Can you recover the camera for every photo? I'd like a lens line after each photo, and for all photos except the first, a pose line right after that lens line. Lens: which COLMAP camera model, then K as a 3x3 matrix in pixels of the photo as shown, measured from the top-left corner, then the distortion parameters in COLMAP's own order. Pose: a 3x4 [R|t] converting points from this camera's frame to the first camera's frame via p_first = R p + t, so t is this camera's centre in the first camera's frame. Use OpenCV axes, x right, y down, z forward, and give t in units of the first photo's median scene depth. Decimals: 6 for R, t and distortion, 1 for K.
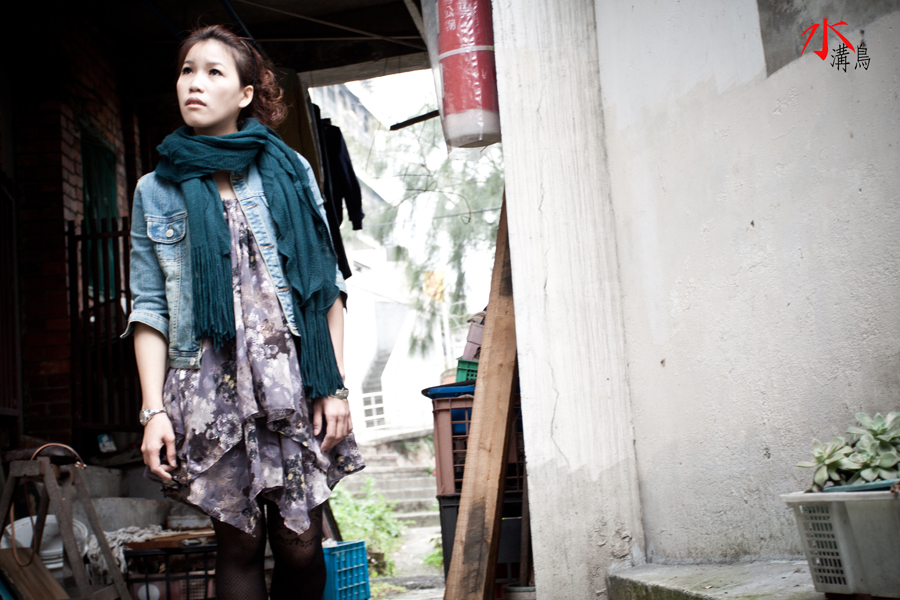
lens RADIAL K [[1660.4, 0, 450.7], [0, 1660.4, 300.3], [0, 0, 1]] dist [-0.012046, 0.000000]
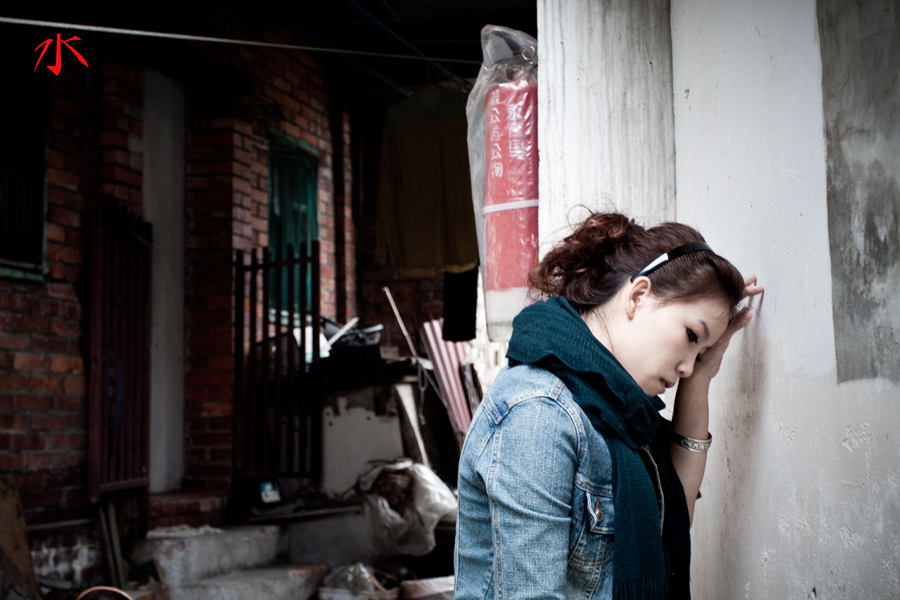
lens RADIAL K [[1612.0, 0, 449.3], [0, 1612.0, 299.4], [0, 0, 1]] dist [-0.123427, 0.000000]
pose [[0.978725, 0.040169, -0.201208, 0.066596], [-0.028177, 0.997671, 0.062113, -0.079712], [0.203235, -0.055122, 0.977577, 0.149571]]
